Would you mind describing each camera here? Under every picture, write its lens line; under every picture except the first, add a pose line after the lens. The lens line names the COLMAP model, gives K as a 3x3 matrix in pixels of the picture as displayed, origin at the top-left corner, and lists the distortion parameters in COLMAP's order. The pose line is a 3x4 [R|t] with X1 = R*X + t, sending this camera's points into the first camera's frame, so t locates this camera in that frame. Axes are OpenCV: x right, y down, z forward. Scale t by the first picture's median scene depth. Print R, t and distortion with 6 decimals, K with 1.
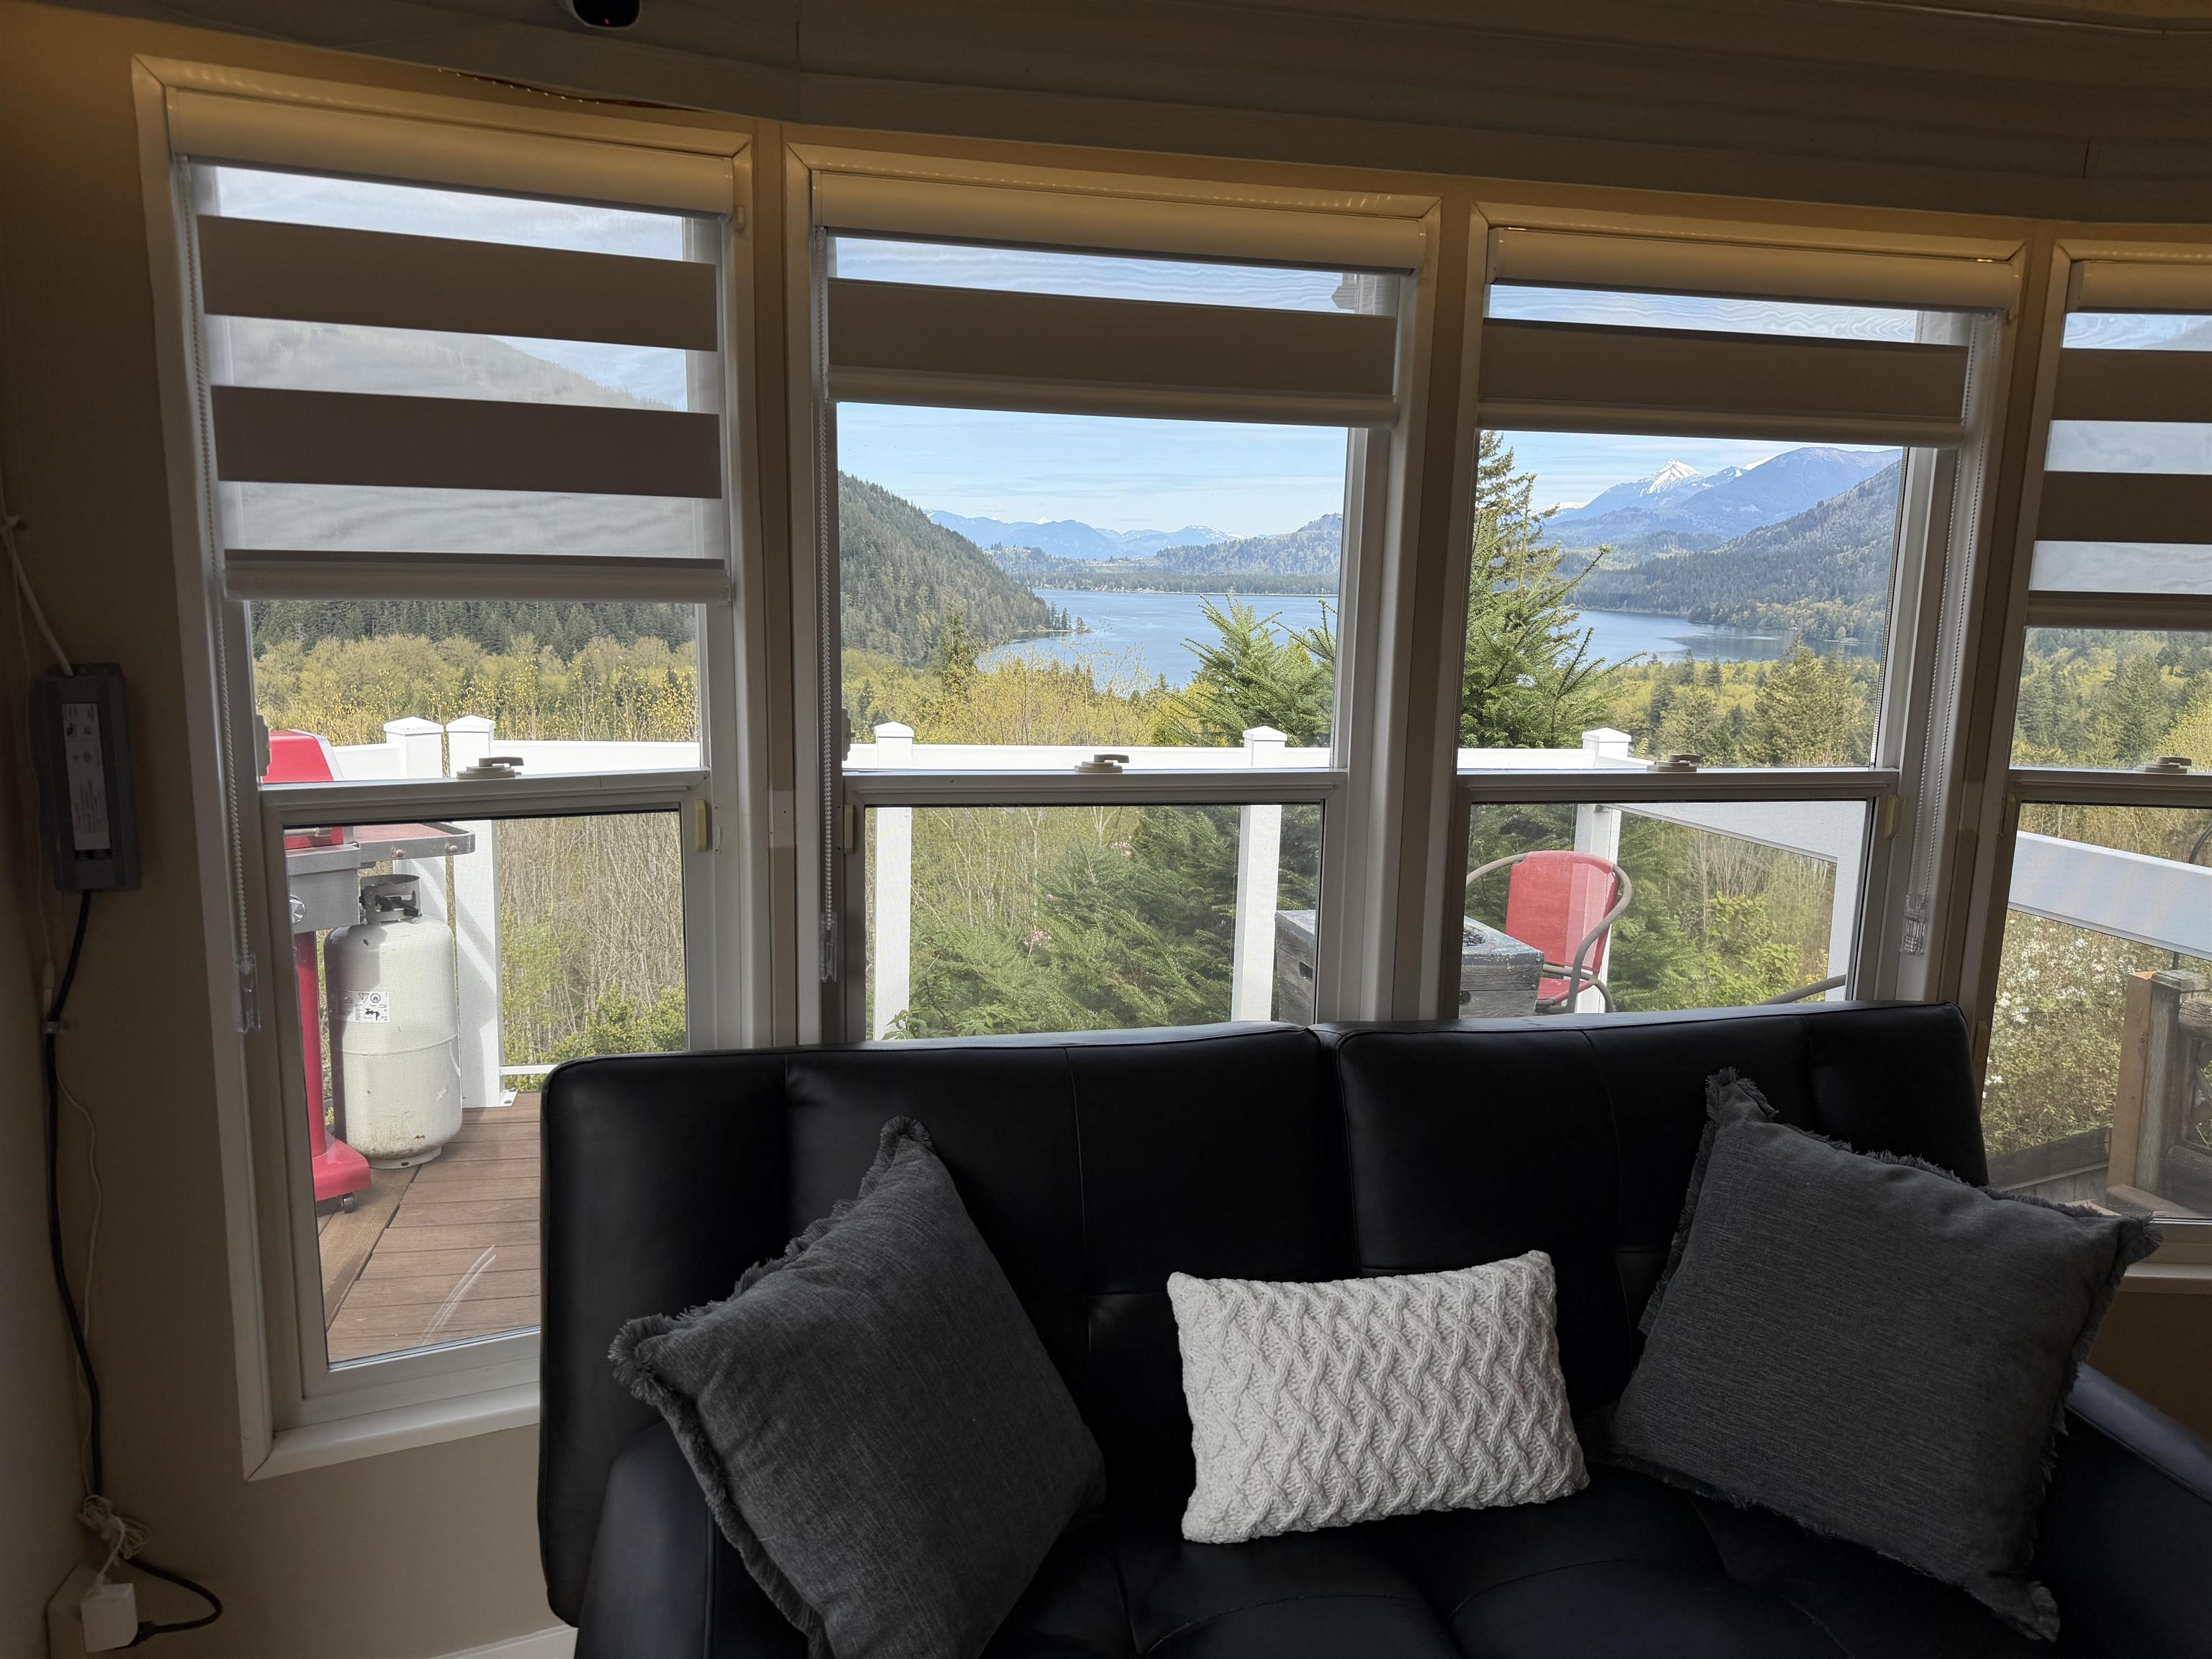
lens RADIAL K [[1540.5, 0, 1107.8], [0, 1540.5, 847.1], [0, 0, 1]] dist [0.083872, -0.062341]
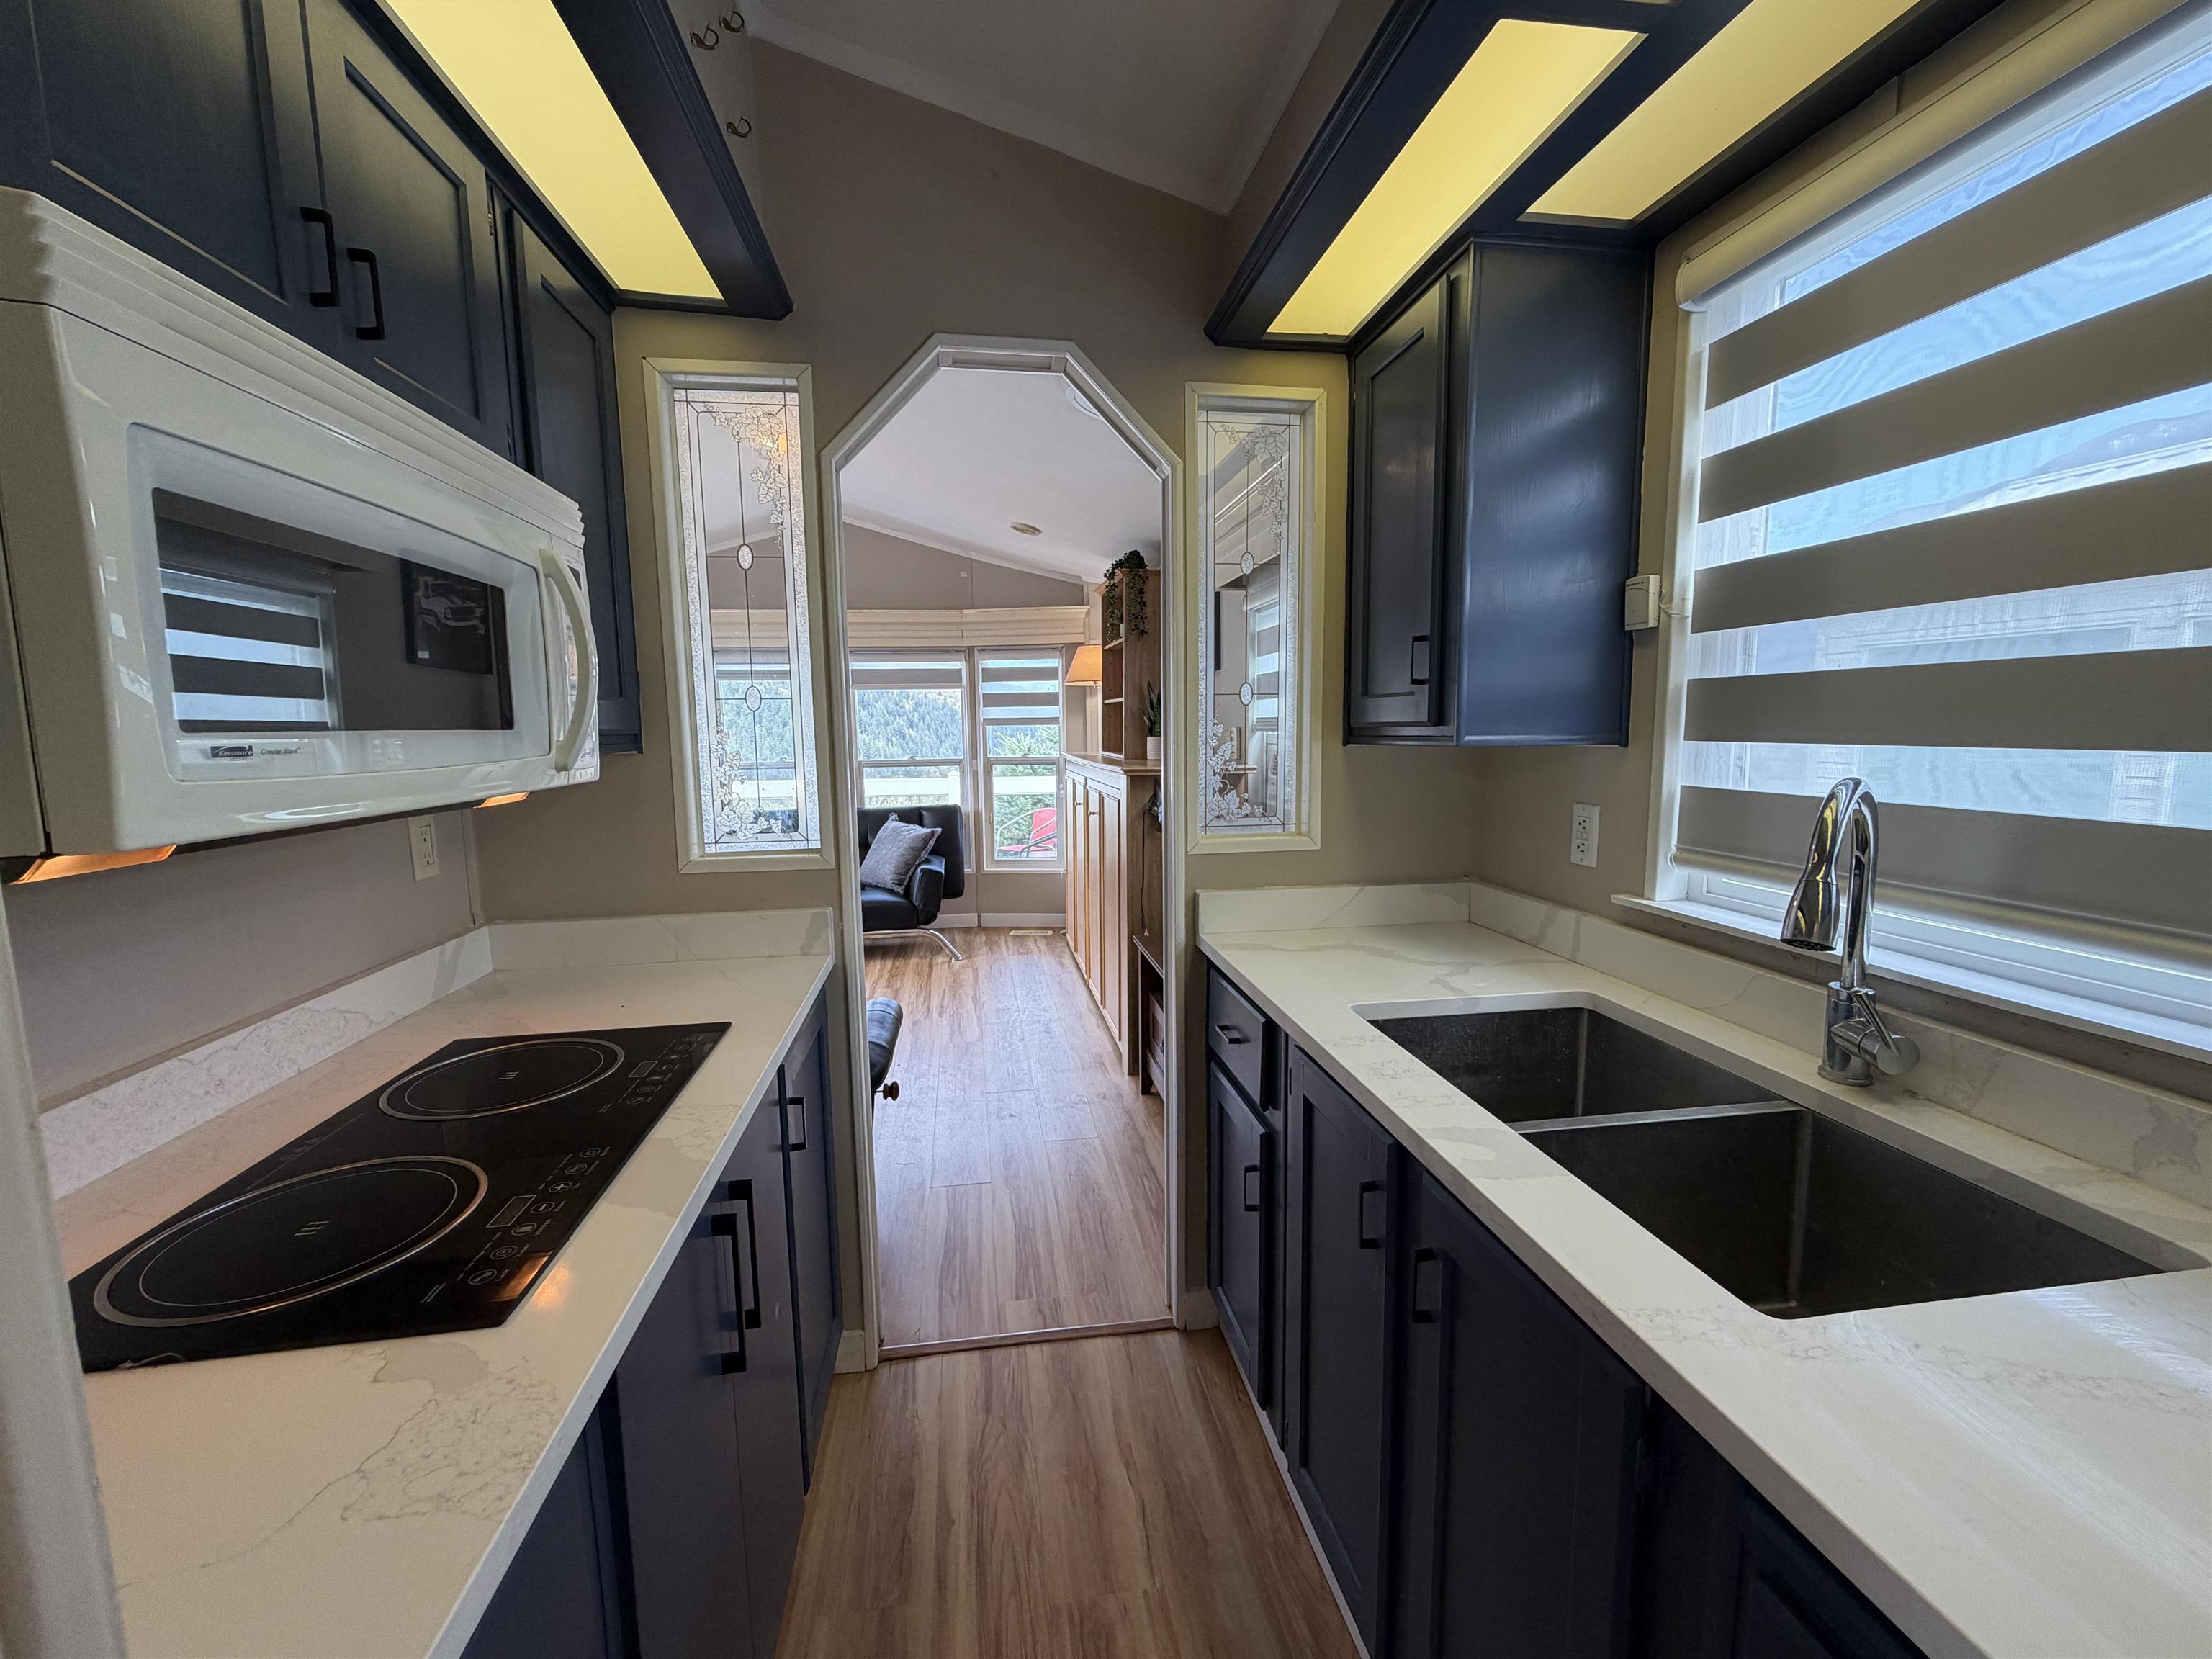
lens RADIAL K [[882.6, 0, 1106.5], [0, 882.6, 832.3], [0, 0, 1]] dist [0.000106, 0.000088]
pose [[0.997889, -0.031063, -0.057040, 1.257017], [0.027498, 0.997682, -0.062251, 0.406587], [0.058841, 0.060551, 0.996429, -1.838749]]
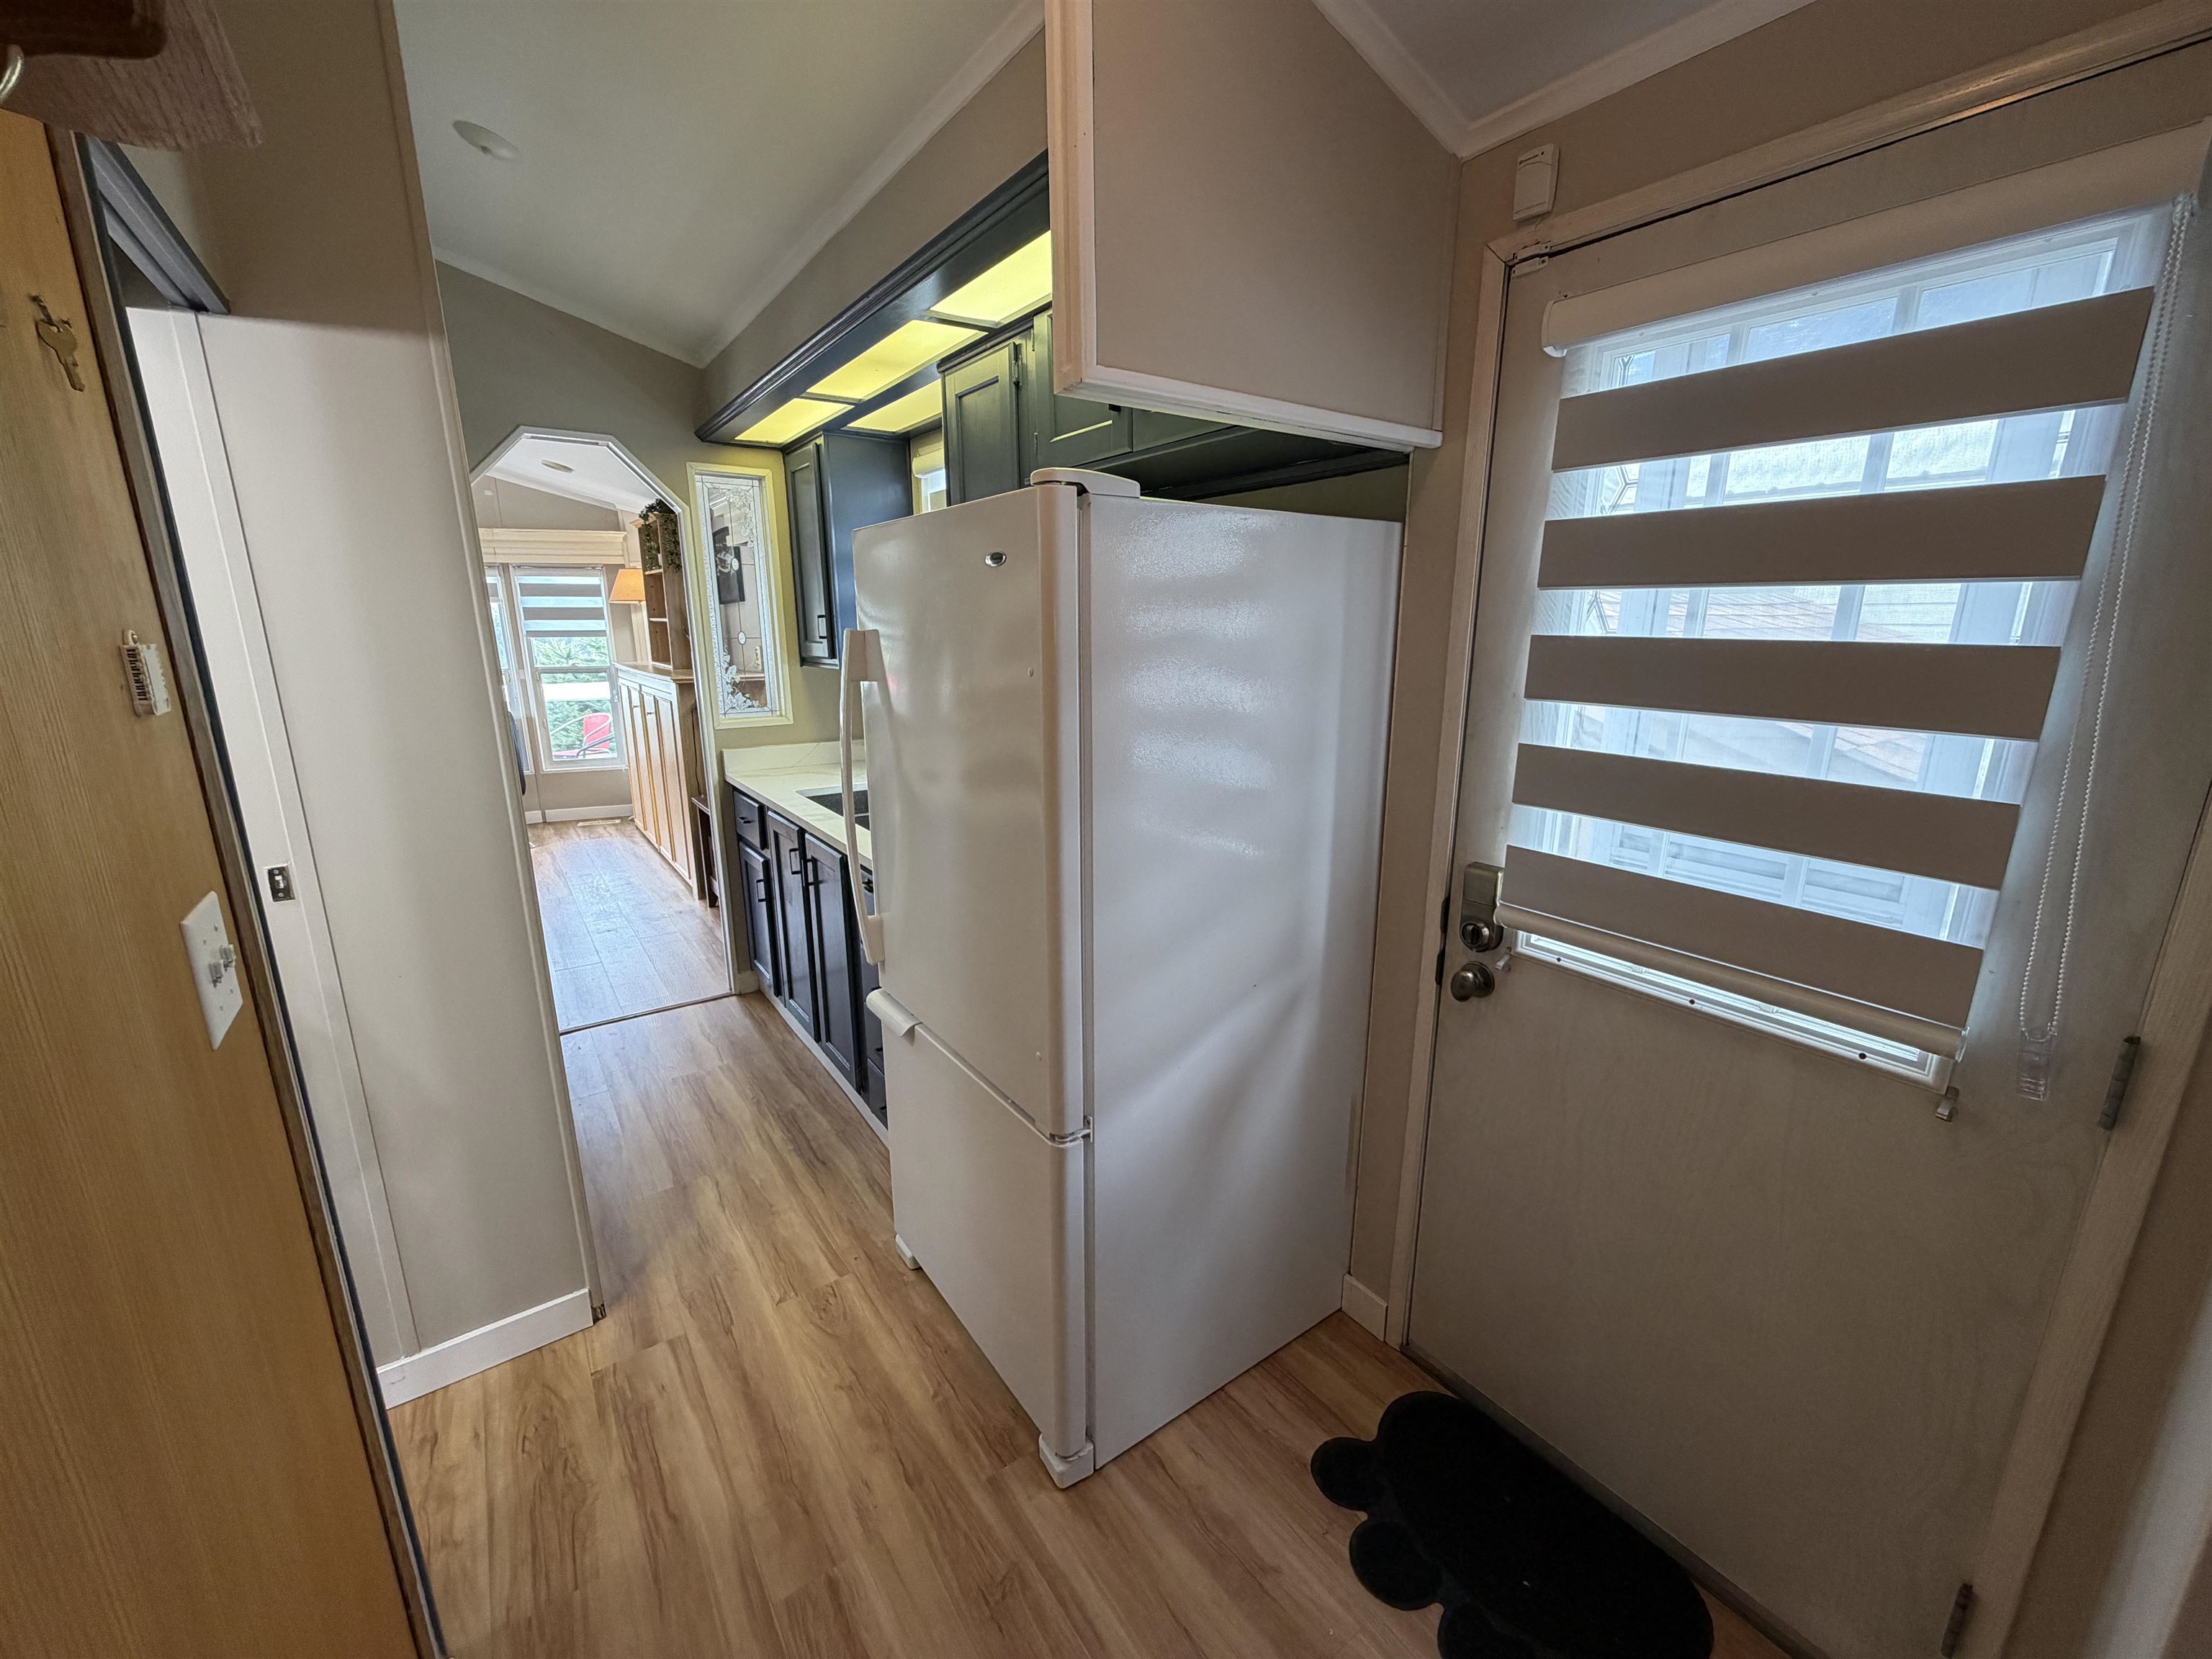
lens RADIAL K [[882.6, 0, 1109.1], [0, 882.6, 834.7], [0, 0, 1]] dist [0.000106, 0.000088]
pose [[0.915199, -0.118492, 0.385190, 1.307102], [0.094501, 0.992248, 0.080705, 0.511972], [-0.391767, -0.037460, 0.919302, -2.780527]]
